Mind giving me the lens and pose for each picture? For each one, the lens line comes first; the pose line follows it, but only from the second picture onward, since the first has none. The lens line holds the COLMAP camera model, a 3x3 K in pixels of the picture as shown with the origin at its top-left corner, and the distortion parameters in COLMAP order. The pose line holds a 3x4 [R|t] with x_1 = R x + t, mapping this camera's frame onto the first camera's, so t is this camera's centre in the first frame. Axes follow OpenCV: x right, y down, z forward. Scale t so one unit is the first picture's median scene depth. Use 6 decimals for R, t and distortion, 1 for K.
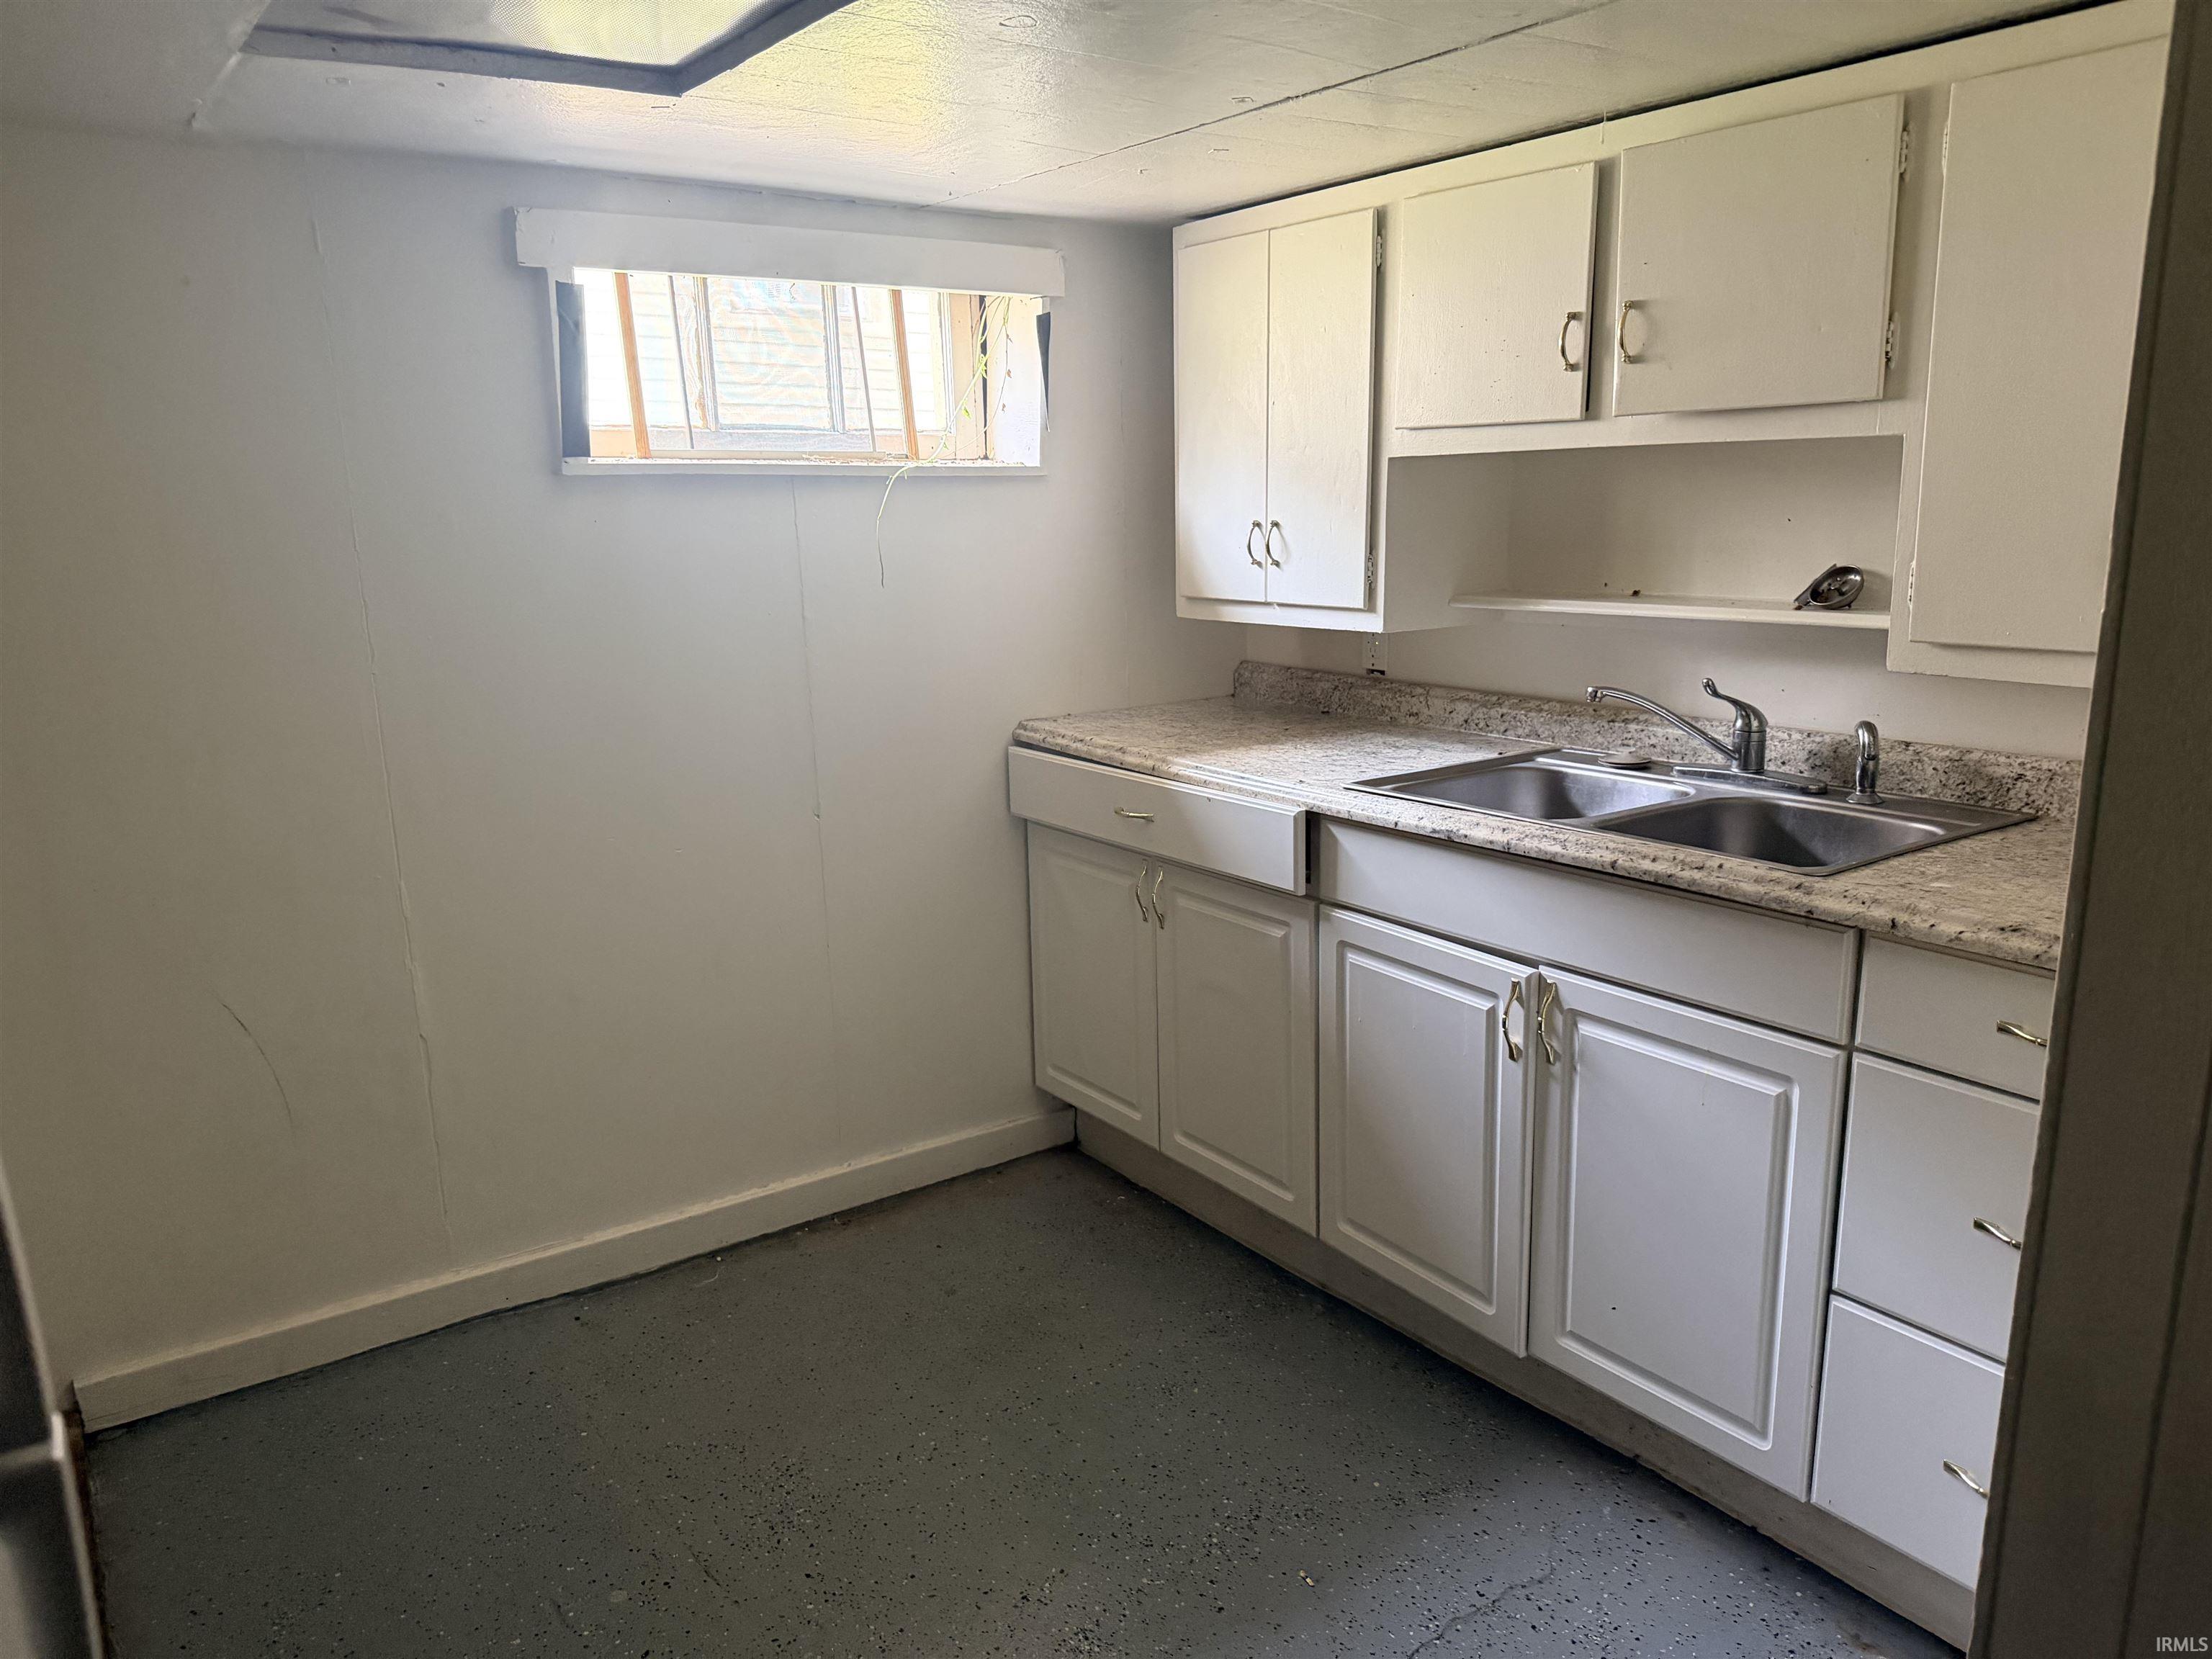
lens RADIAL K [[1572.0, 0, 1116.7], [0, 1572.0, 838.1], [0, 0, 1]] dist [0.079318, -0.086142]
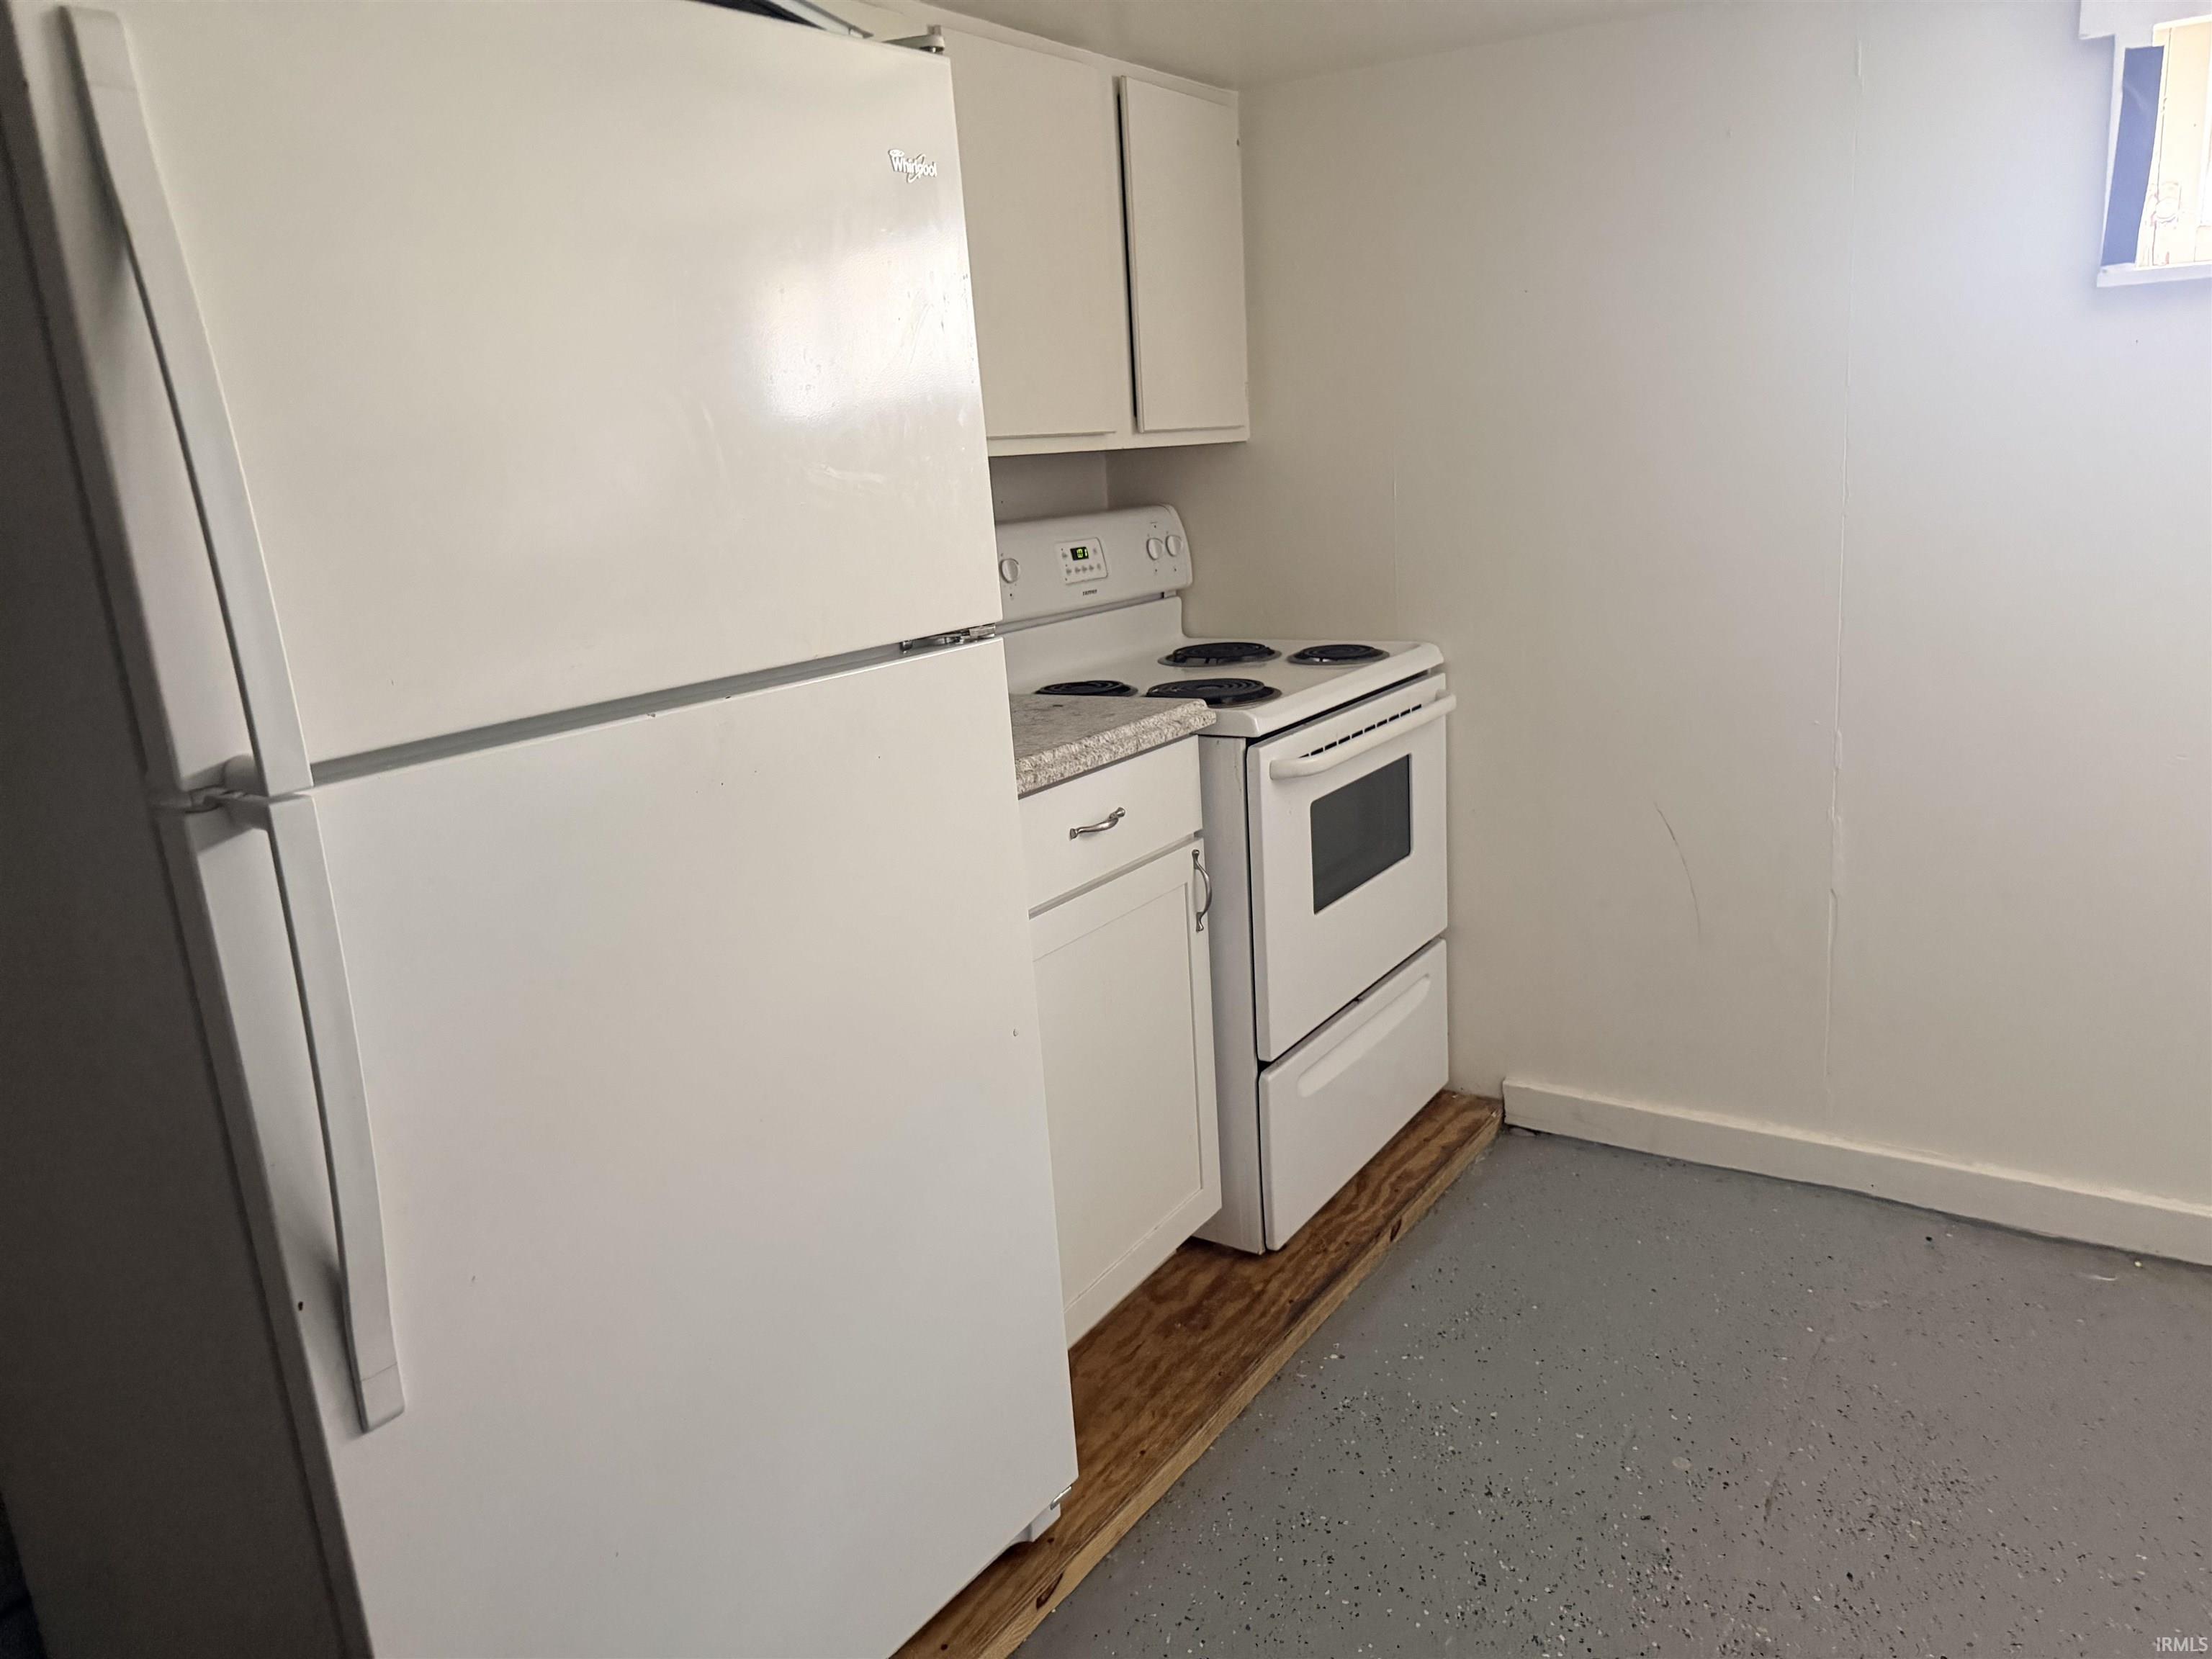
lens RADIAL K [[1572.0, 0, 1110.2], [0, 1572.0, 826.4], [0, 0, 1]] dist [0.079318, -0.086142]
pose [[0.354890, 0.218313, -0.909061, 0.279972], [-0.146243, 0.973347, 0.176660, -0.022653], [0.923399, 0.070249, 0.377358, 0.206504]]
